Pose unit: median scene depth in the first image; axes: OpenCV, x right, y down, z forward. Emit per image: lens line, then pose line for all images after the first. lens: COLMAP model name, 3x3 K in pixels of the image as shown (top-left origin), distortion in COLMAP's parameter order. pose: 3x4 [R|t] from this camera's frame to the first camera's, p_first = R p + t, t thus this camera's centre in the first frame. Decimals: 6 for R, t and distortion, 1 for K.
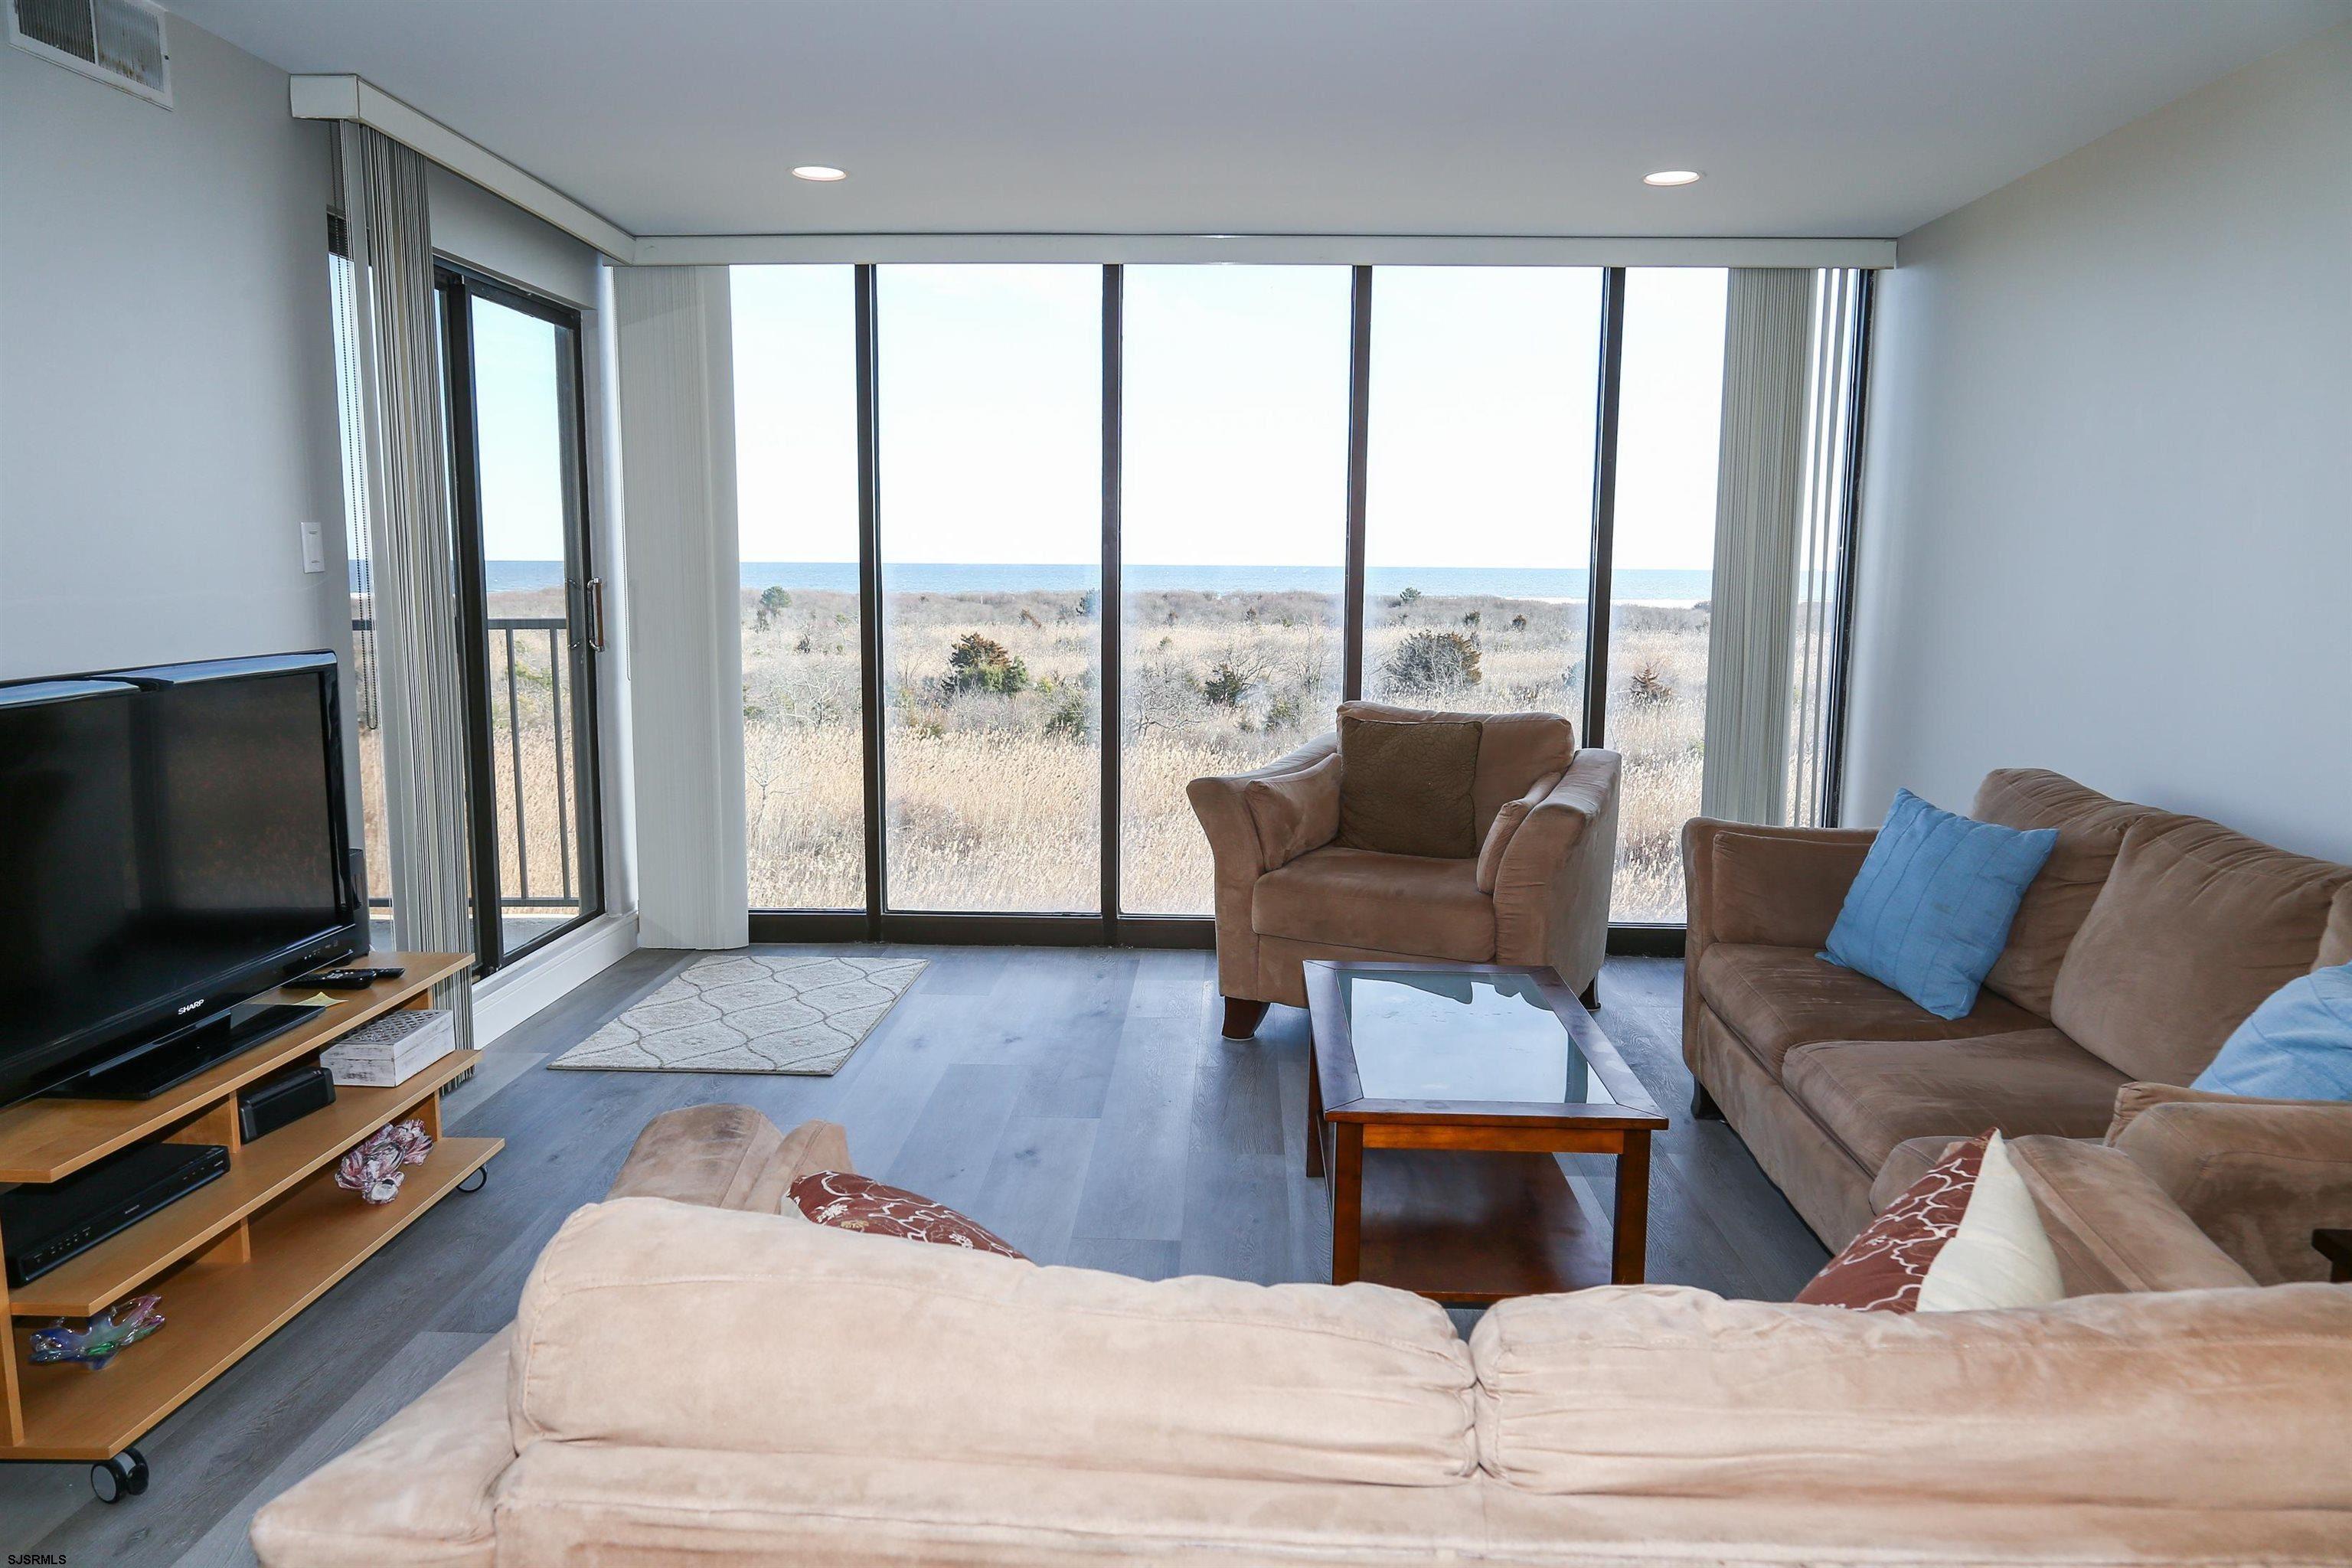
lens RADIAL K [[1556.9, 0, 1179.9], [0, 1556.9, 776.5], [0, 0, 1]] dist [-0.002990, 0.006846]
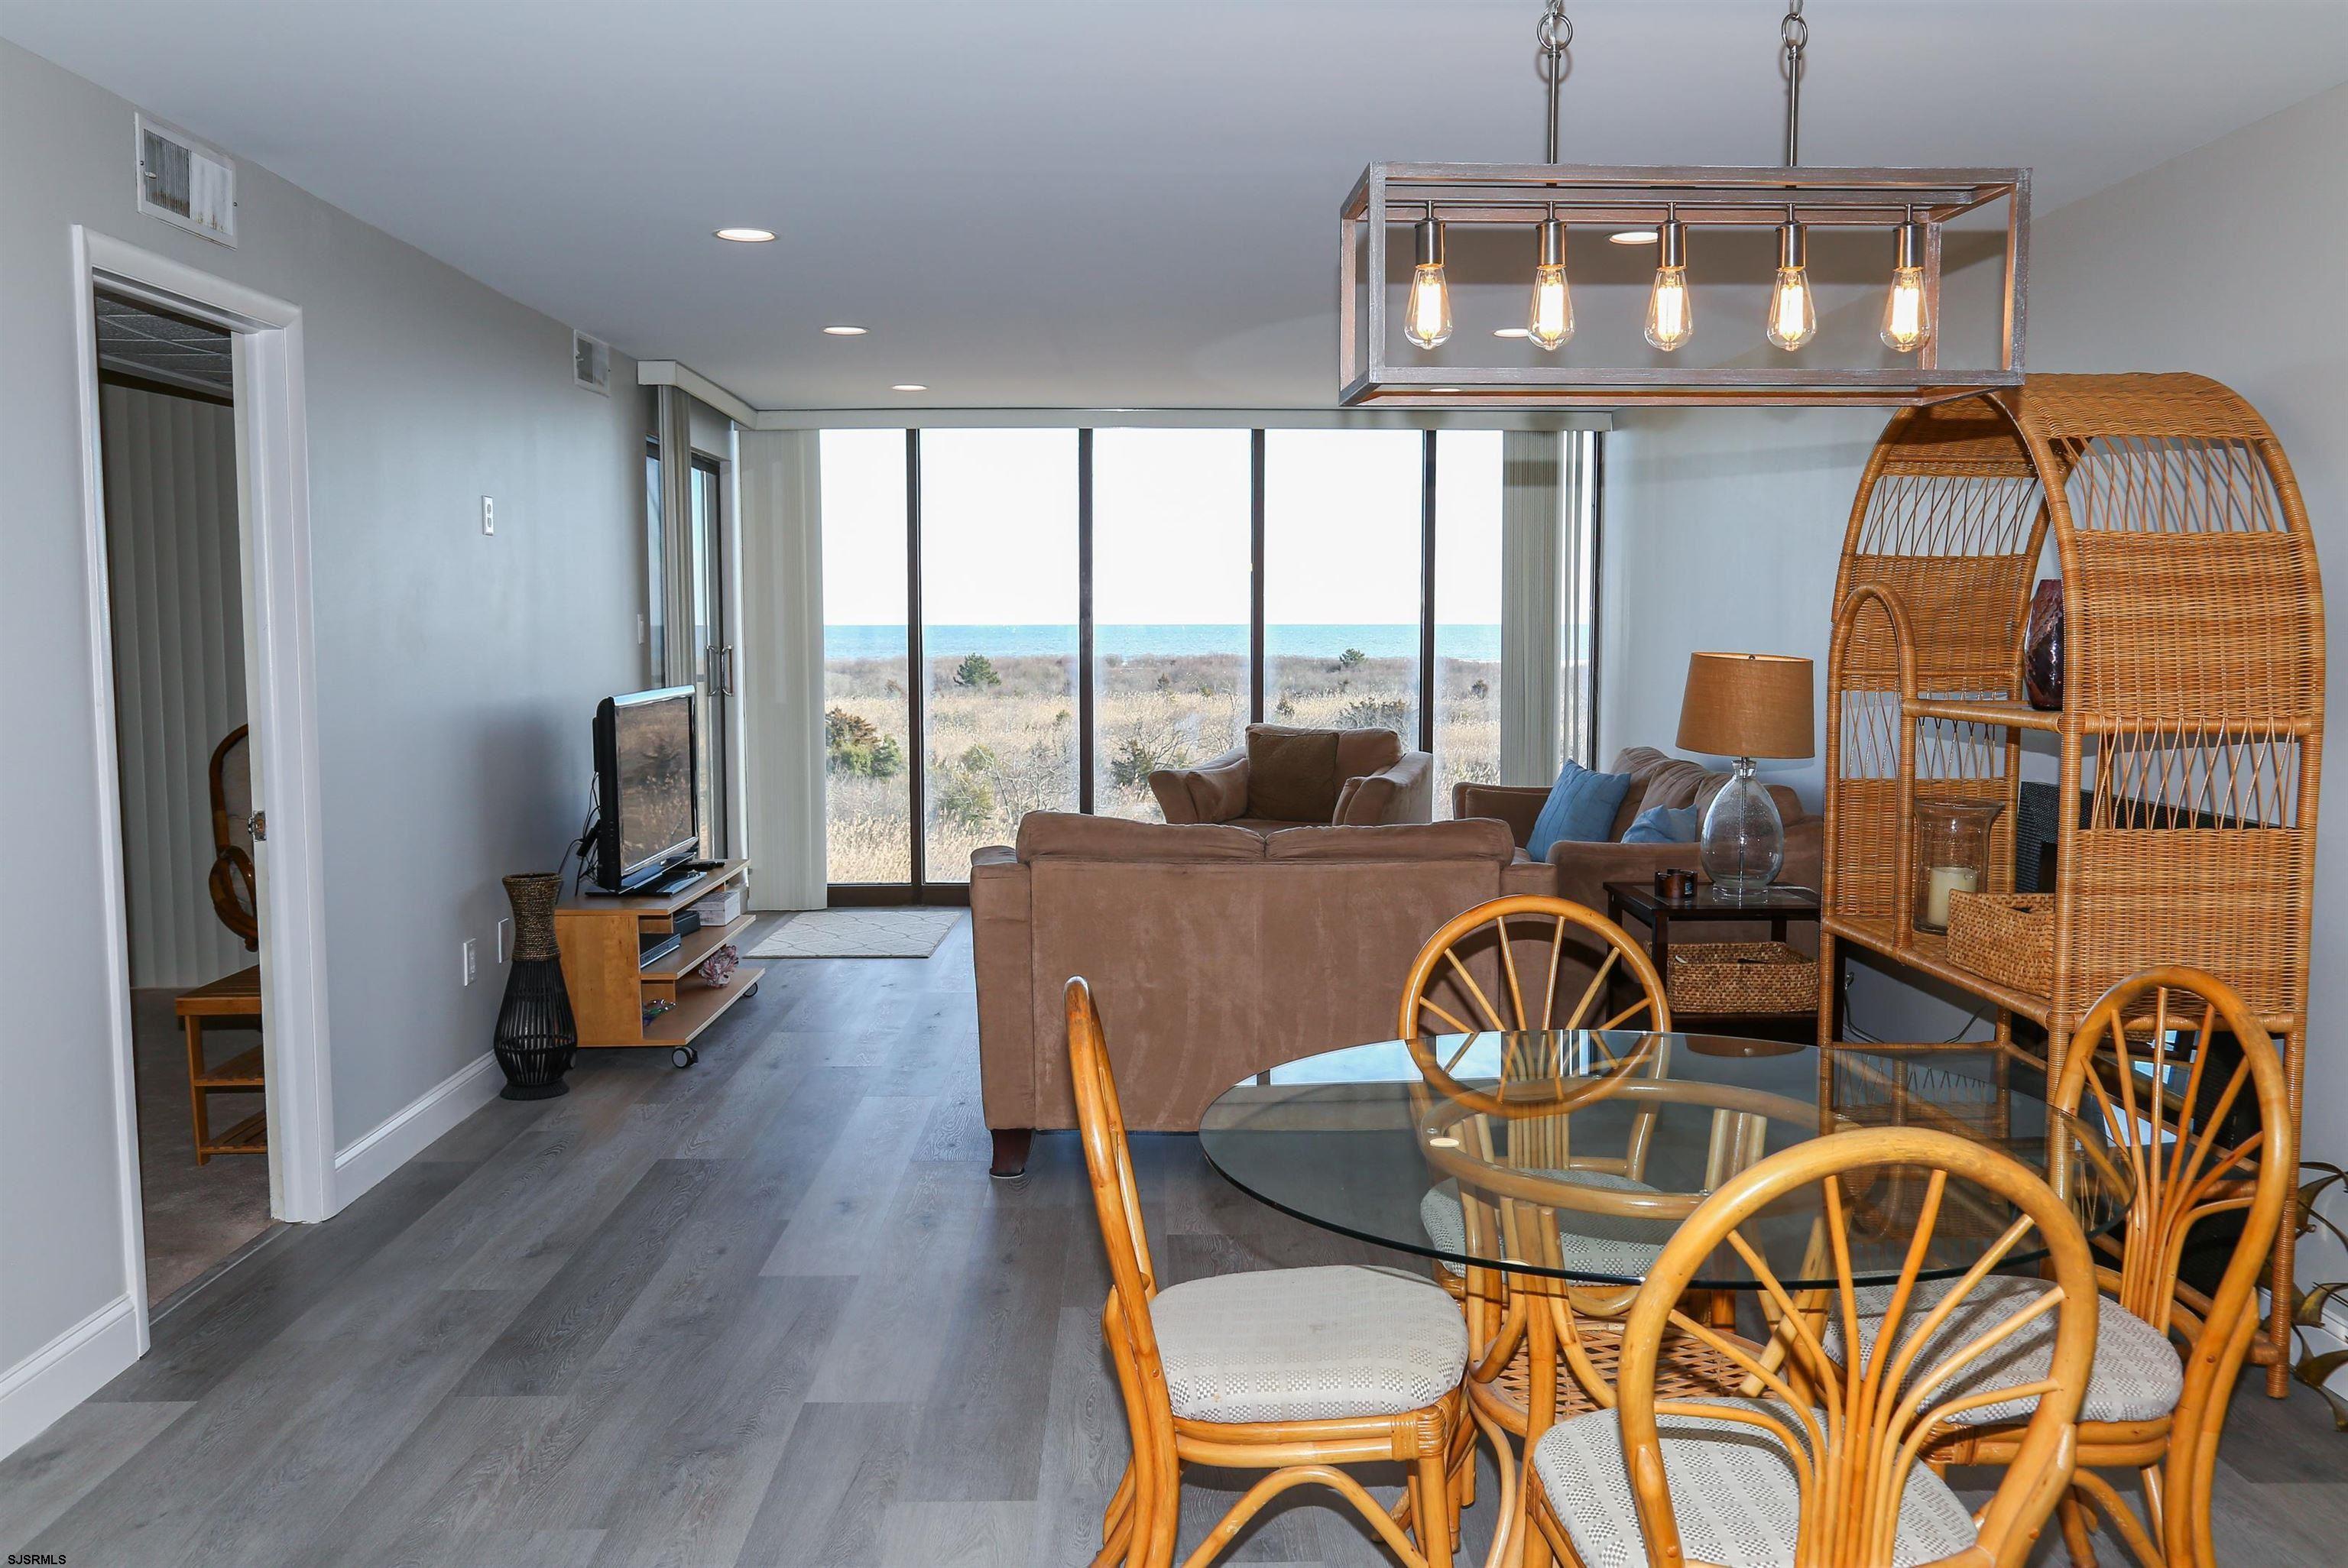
lens RADIAL K [[1913.4, 0, 1174.0], [0, 1913.4, 784.0], [0, 0, 1]] dist [-0.017302, -0.004285]
pose [[0.998588, -0.014010, 0.051242, -0.051369], [0.016625, 0.998562, -0.050963, 0.085037], [-0.050454, 0.051743, 0.997385, -0.681469]]
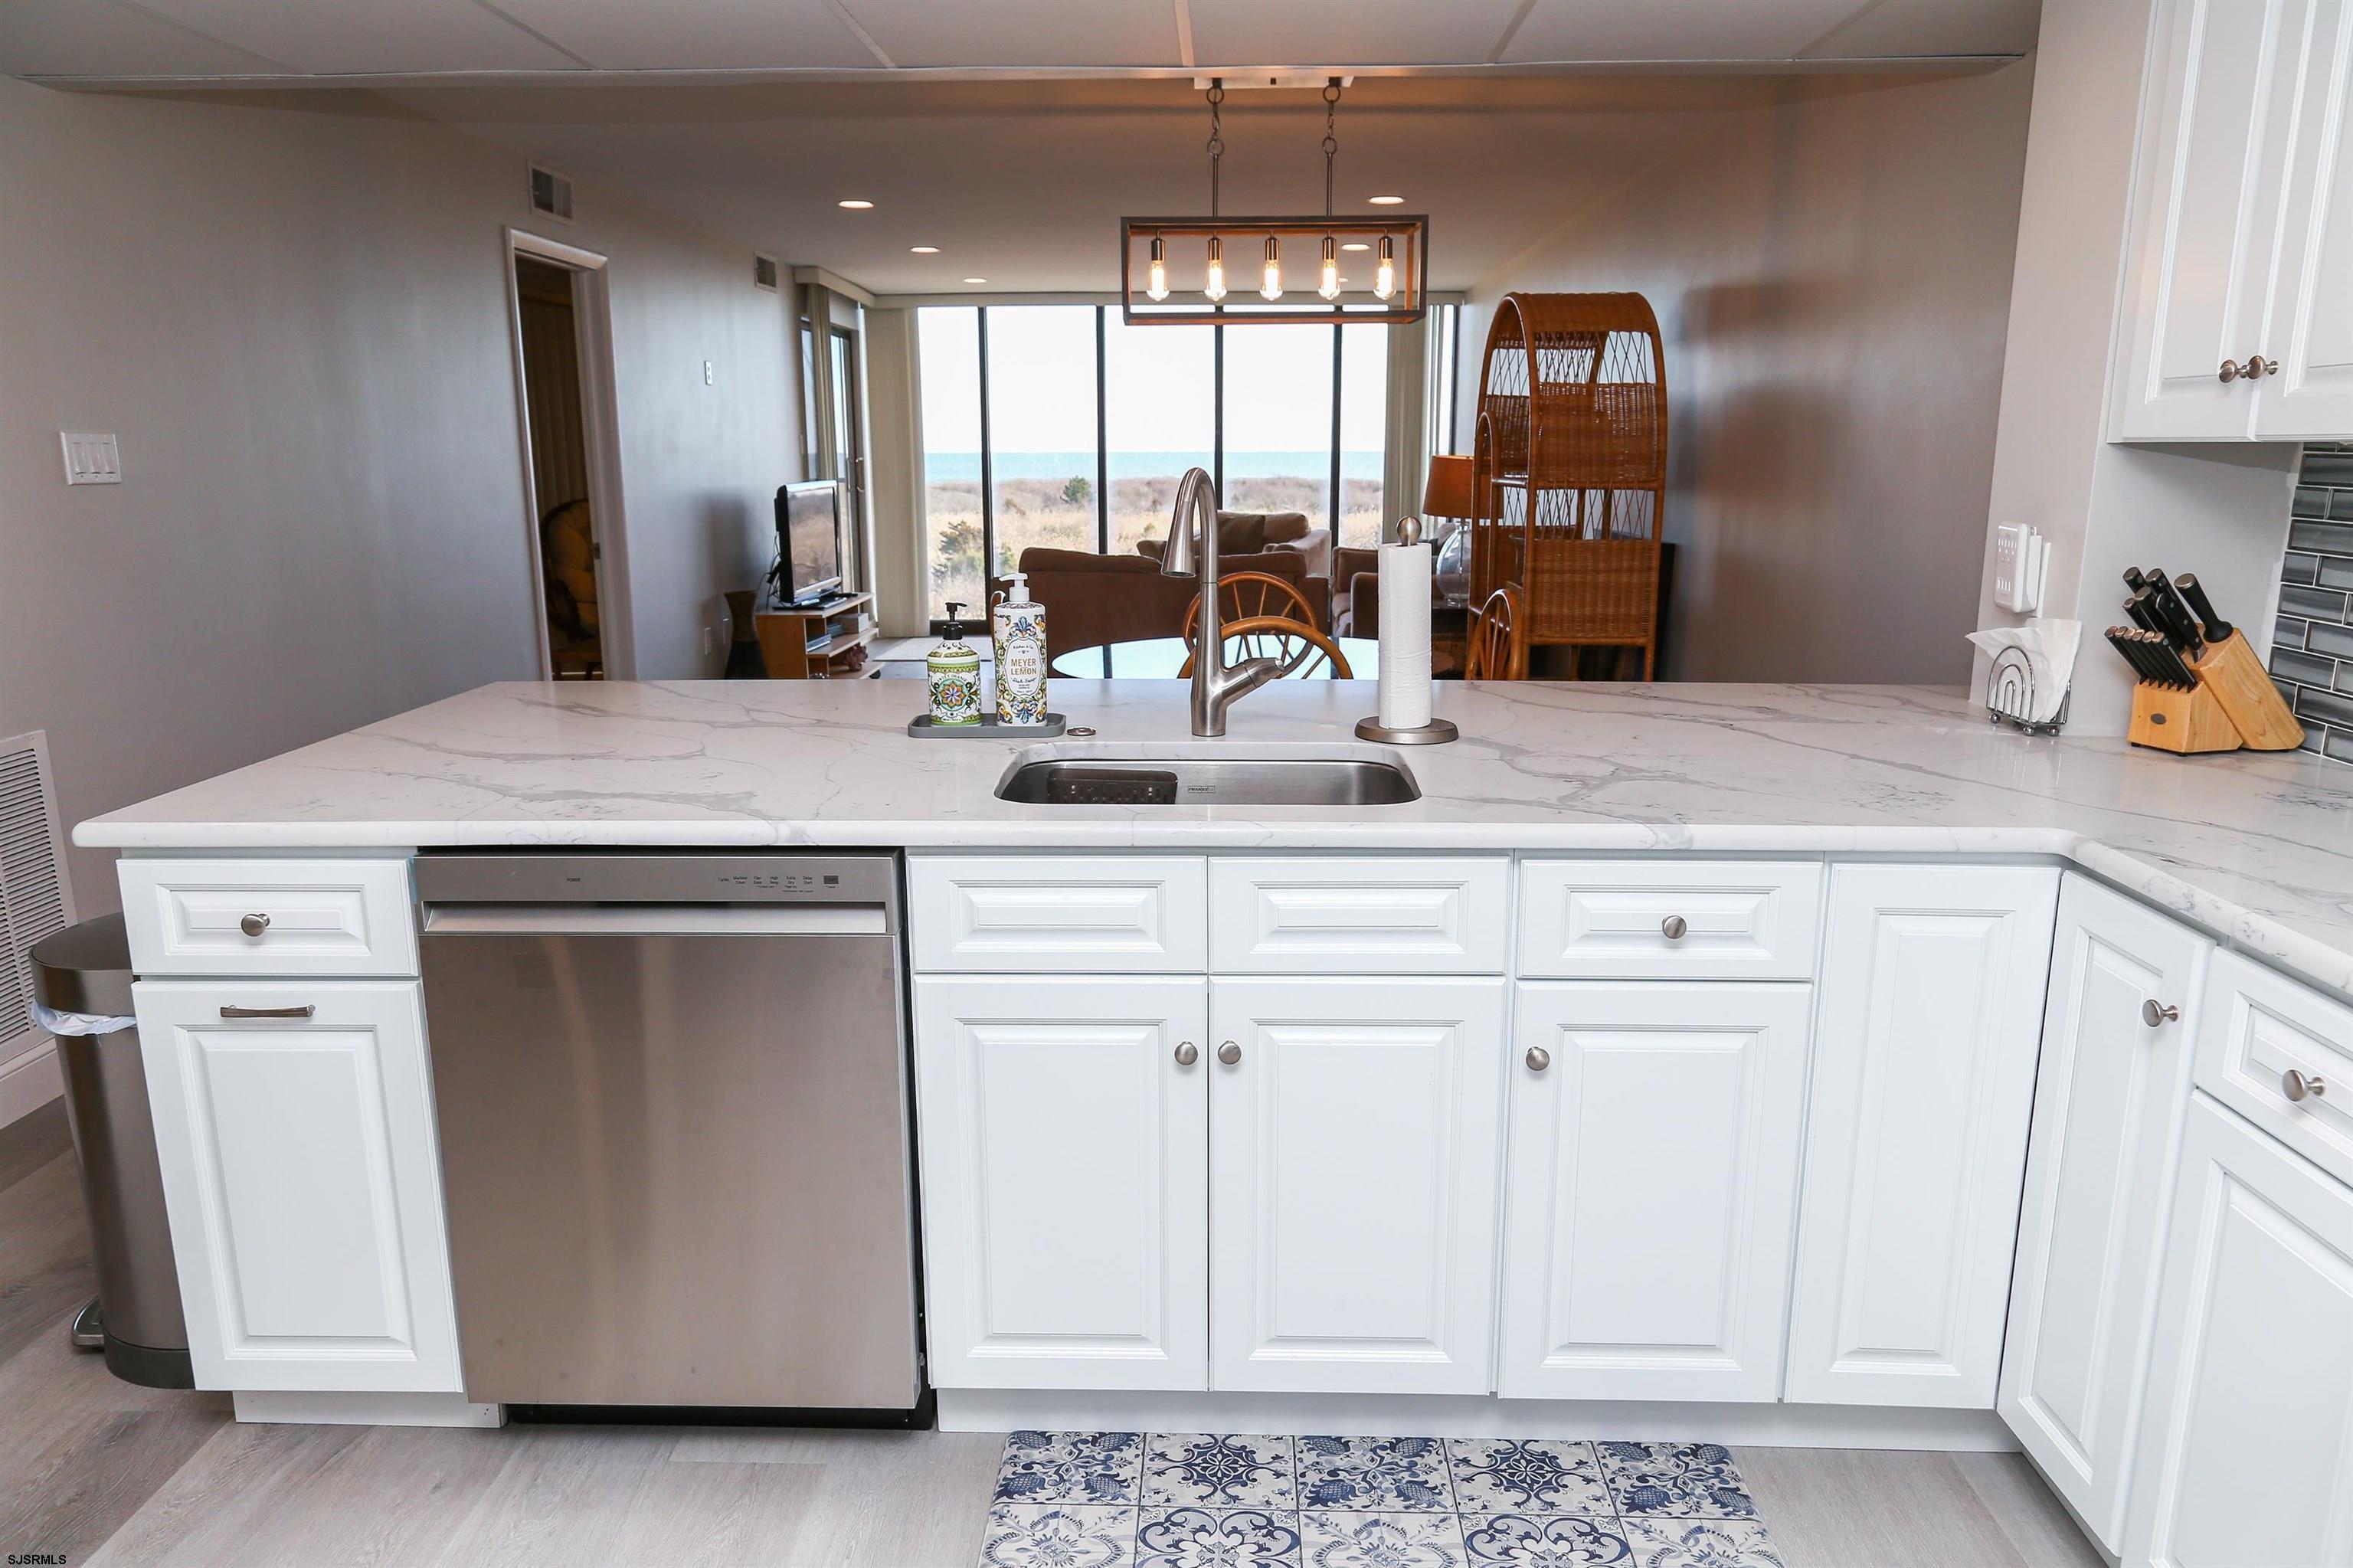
lens RADIAL K [[1597.6, 0, 1176.5], [0, 1597.6, 784.0], [0, 0, 1]] dist [0.006014, 0.001214]
pose [[0.999903, -0.013171, 0.004518, 0.036254], [0.012822, 0.997451, 0.070190, 0.149981], [-0.005431, -0.070125, 0.997523, -1.075997]]
